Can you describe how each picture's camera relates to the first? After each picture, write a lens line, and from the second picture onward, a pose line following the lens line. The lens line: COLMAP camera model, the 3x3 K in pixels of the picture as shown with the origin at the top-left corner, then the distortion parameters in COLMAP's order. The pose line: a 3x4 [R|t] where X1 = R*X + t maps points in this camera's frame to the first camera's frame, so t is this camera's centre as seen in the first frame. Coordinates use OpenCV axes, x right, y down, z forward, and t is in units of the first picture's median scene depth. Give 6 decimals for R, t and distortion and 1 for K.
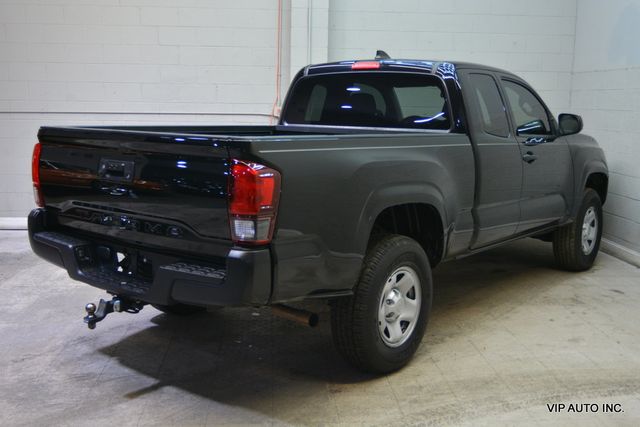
lens RADIAL K [[723.0, 0, 320.0], [0, 723.0, 213.5], [0, 0, 1]] dist [-0.006729, -0.012829]
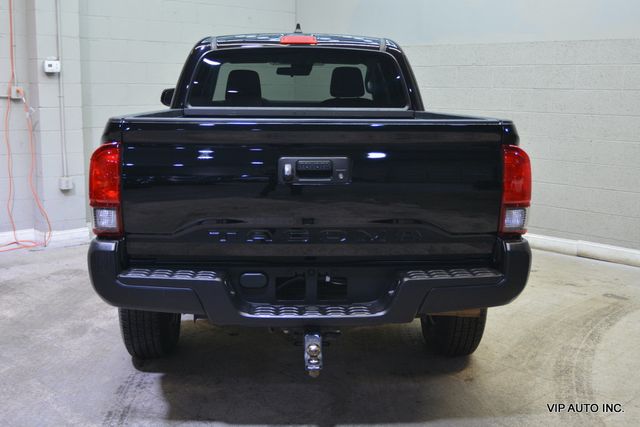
lens RADIAL K [[767.7, 0, 320.0], [0, 767.7, 213.5], [0, 0, 1]] dist [-0.009391, 0.010353]
pose [[0.751713, -0.117133, 0.649005, -0.647874], [0.102697, 0.992886, 0.060248, -0.049076], [-0.651446, 0.021362, 0.758394, 0.288597]]
